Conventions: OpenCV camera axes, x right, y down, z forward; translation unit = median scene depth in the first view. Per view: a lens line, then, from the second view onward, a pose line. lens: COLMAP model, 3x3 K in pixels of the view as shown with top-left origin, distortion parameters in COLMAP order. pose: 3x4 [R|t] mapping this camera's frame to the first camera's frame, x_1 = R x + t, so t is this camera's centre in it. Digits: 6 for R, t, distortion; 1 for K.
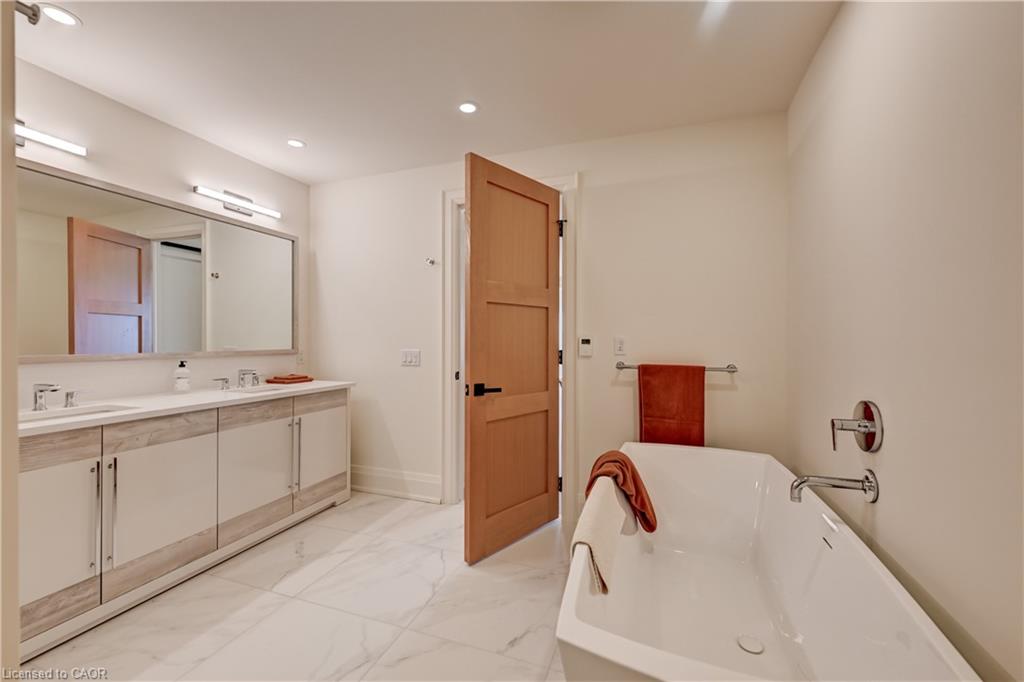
lens RADIAL K [[418.4, 0, 510.8], [0, 418.4, 330.1], [0, 0, 1]] dist [0.000543, 0.000082]
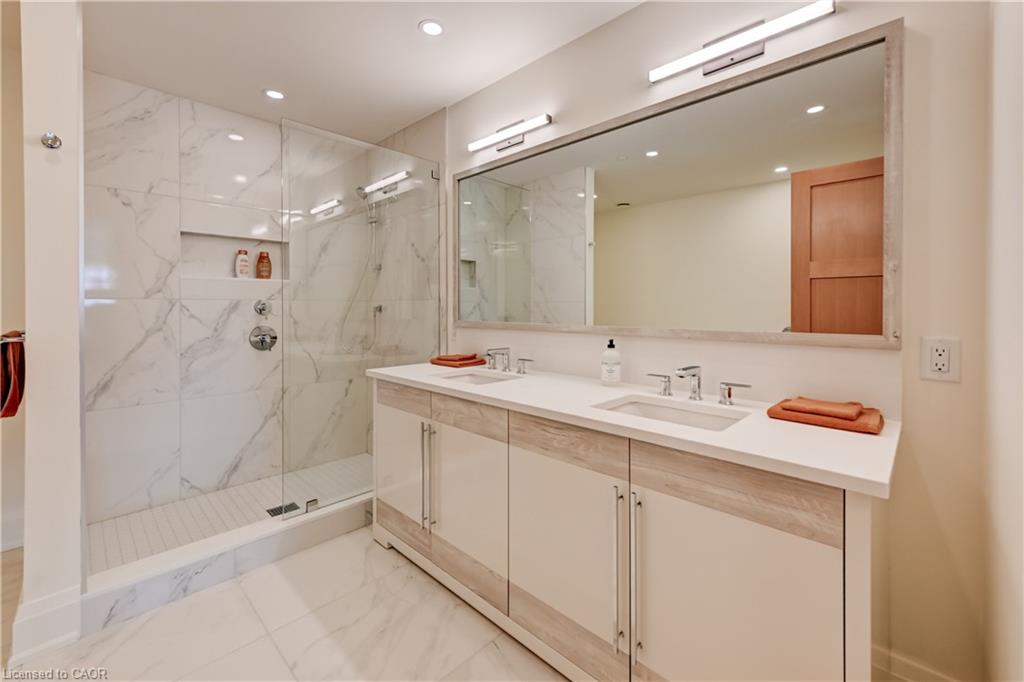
lens RADIAL K [[428.5, 0, 515.7], [0, 428.5, 312.1], [0, 0, 1]] dist [0.001125, 0.000233]
pose [[-0.411796, 0.002359, -0.911273, -0.064757], [0.015059, 0.999878, -0.004217, 0.028963], [0.911152, -0.015459, -0.411781, 1.163480]]
